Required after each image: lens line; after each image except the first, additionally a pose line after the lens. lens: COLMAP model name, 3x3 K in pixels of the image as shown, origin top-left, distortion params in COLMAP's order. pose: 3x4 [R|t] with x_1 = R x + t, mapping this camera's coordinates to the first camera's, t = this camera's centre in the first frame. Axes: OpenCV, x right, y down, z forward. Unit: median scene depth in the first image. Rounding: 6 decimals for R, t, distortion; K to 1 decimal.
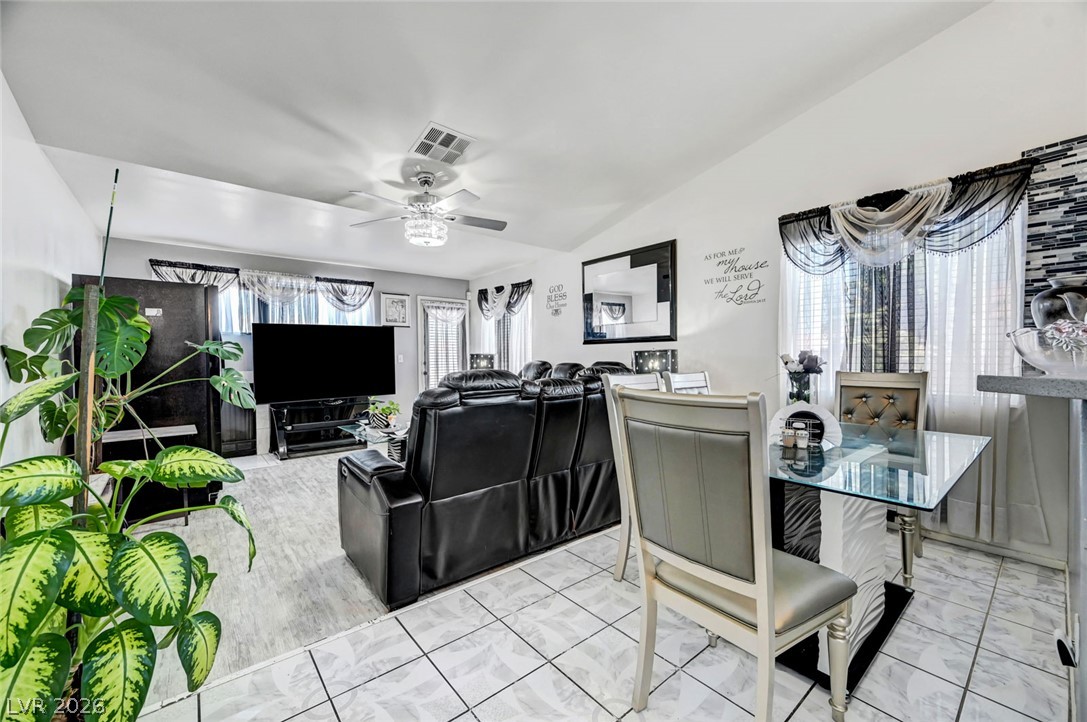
lens RADIAL K [[437.5, 0, 548.2], [0, 437.5, 363.7], [0, 0, 1]] dist [0.001430, -0.000001]
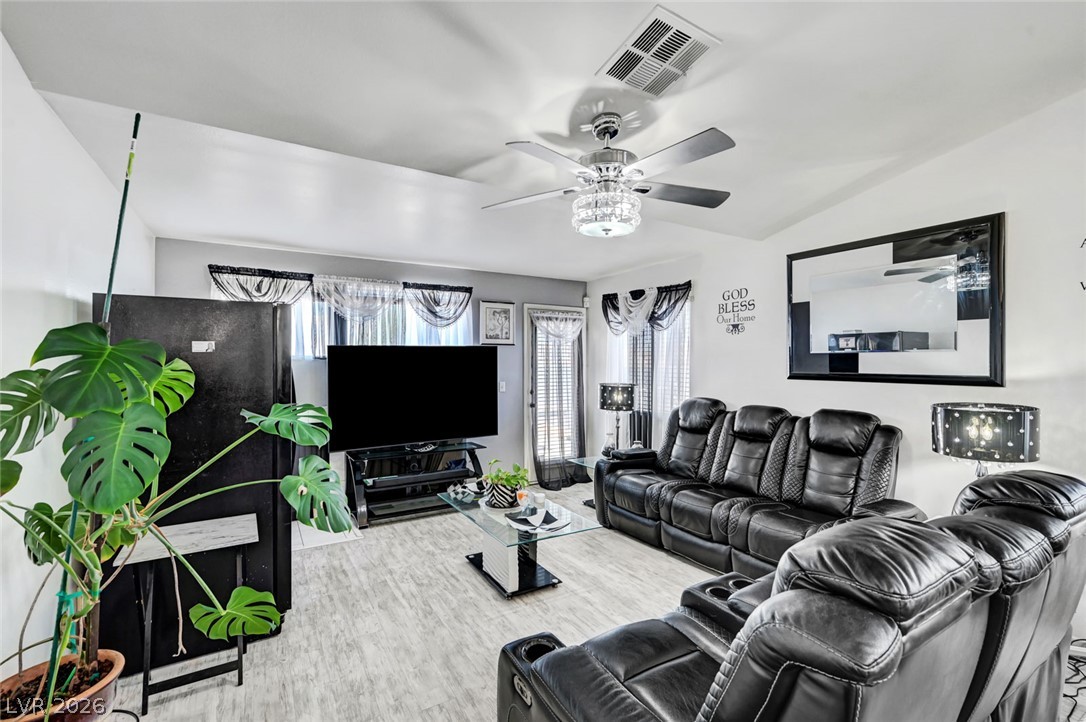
lens RADIAL K [[482.4, 0, 542.9], [0, 482.4, 358.6], [0, 0, 1]] dist [0.002496, 0.000400]
pose [[0.988756, 0.007759, -0.149336, -0.180198], [-0.010215, 0.999825, -0.015683, -0.060412], [0.149188, 0.017032, 0.988662, 0.225934]]
